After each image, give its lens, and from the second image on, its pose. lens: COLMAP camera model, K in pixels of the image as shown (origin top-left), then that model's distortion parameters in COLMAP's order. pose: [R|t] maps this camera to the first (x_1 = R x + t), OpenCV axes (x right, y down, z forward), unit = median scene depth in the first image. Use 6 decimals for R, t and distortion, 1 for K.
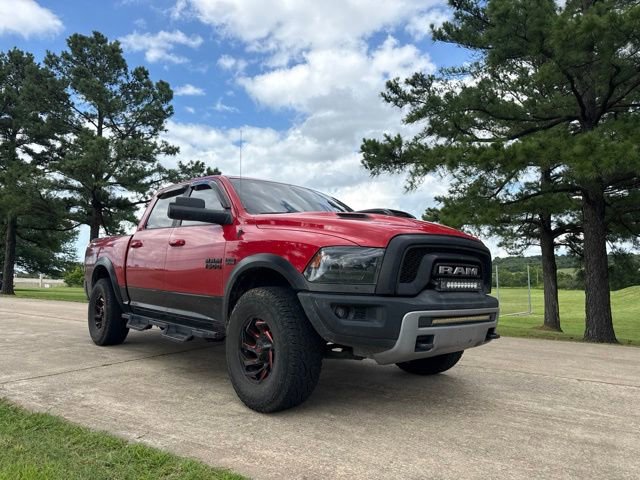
lens RADIAL K [[455.5, 0, 323.4], [0, 455.5, 242.6], [0, 0, 1]] dist [0.021328, -0.028049]
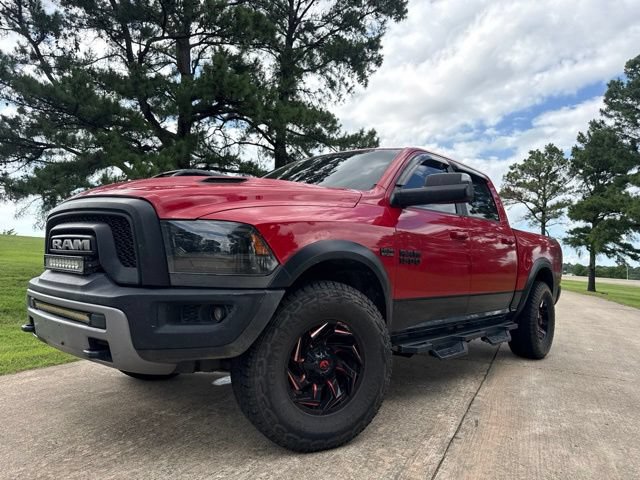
lens RADIAL K [[455.5, 0, 321.5], [0, 455.5, 241.2], [0, 0, 1]] dist [0.021328, -0.028049]
pose [[0.110200, -0.066818, -0.991661, 0.142215], [0.036572, 0.997335, -0.063136, 0.015692], [0.993236, -0.029309, 0.112350, 0.176395]]
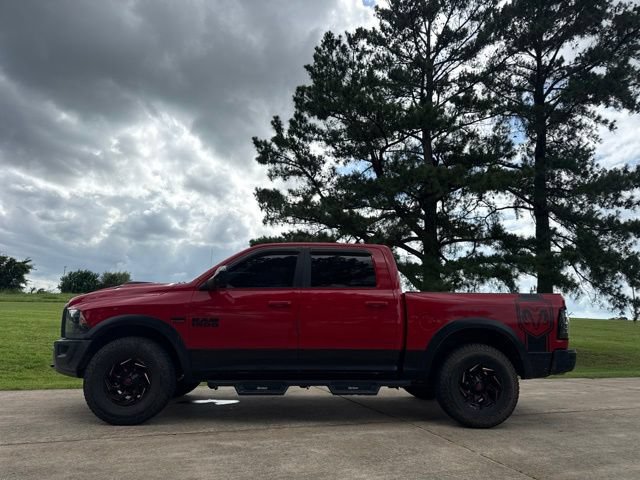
lens RADIAL K [[455.5, 0, 318.3], [0, 455.5, 237.2], [0, 0, 1]] dist [0.021328, -0.028049]
pose [[-0.628138, -0.177676, -0.757545, 0.147334], [0.025191, 0.968426, -0.248025, 0.027439], [0.777694, -0.174877, -0.603829, 0.374762]]
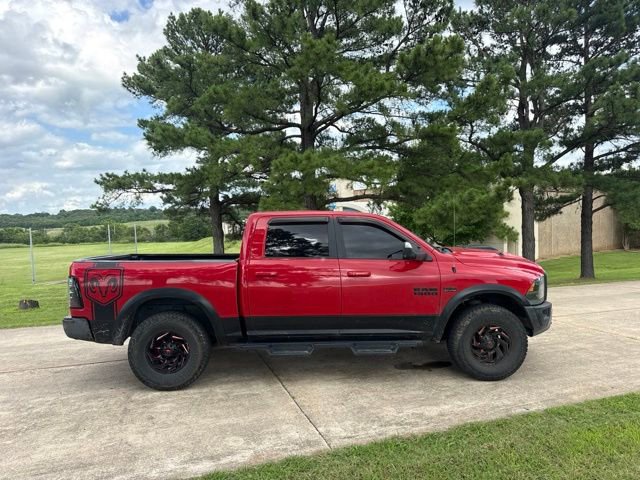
lens RADIAL K [[455.5, 0, 324.1], [0, 455.5, 242.8], [0, 0, 1]] dist [0.021328, -0.028049]
pose [[0.629258, -0.050715, 0.775540, -0.231307], [-0.029671, 0.995574, 0.089177, -0.032570], [-0.776630, -0.079126, 0.624968, 0.064133]]
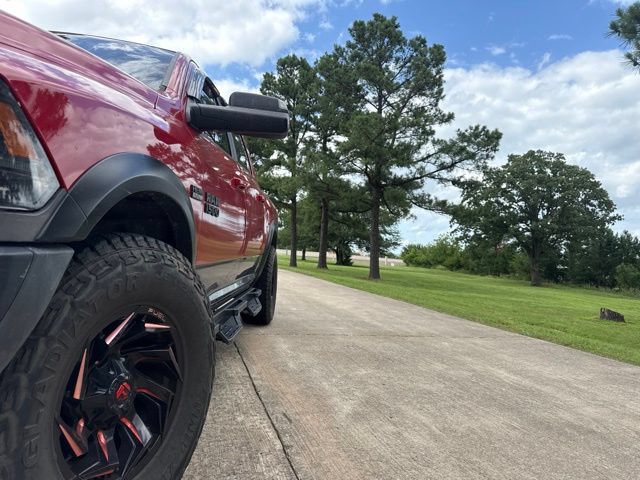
lens RADIAL K [[450.5, 0, 324.1], [0, 450.5, 242.2], [0, 0, 1]] dist [0.050648, -0.069553]
pose [[0.750156, 0.007458, -0.661219, 0.094722], [0.014653, 0.999503, 0.027897, 0.018006], [0.661099, -0.030616, 0.749674, 0.164450]]
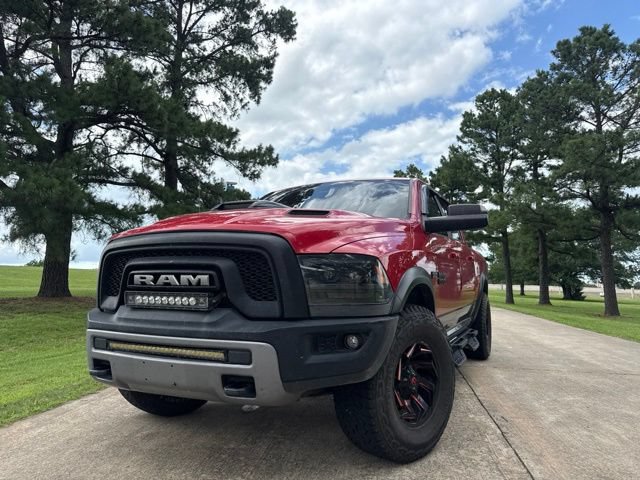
lens RADIAL K [[455.5, 0, 316.7], [0, 455.5, 242.7], [0, 0, 1]] dist [0.021328, -0.028049]
pose [[0.372010, -0.095127, -0.923342, 0.137808], [0.073794, 0.994617, -0.072739, 0.009744], [0.925291, -0.041078, 0.377027, 0.127095]]
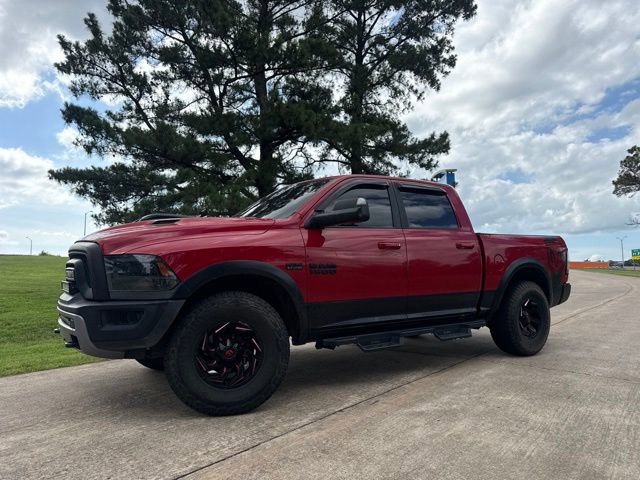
lens RADIAL K [[455.5, 0, 317.9], [0, 455.5, 242.1], [0, 0, 1]] dist [0.021328, -0.028049]
pose [[-0.143995, -0.081154, -0.986245, 0.173673], [0.083579, 0.992073, -0.093836, 0.018472], [0.986043, -0.095942, -0.136071, 0.233505]]
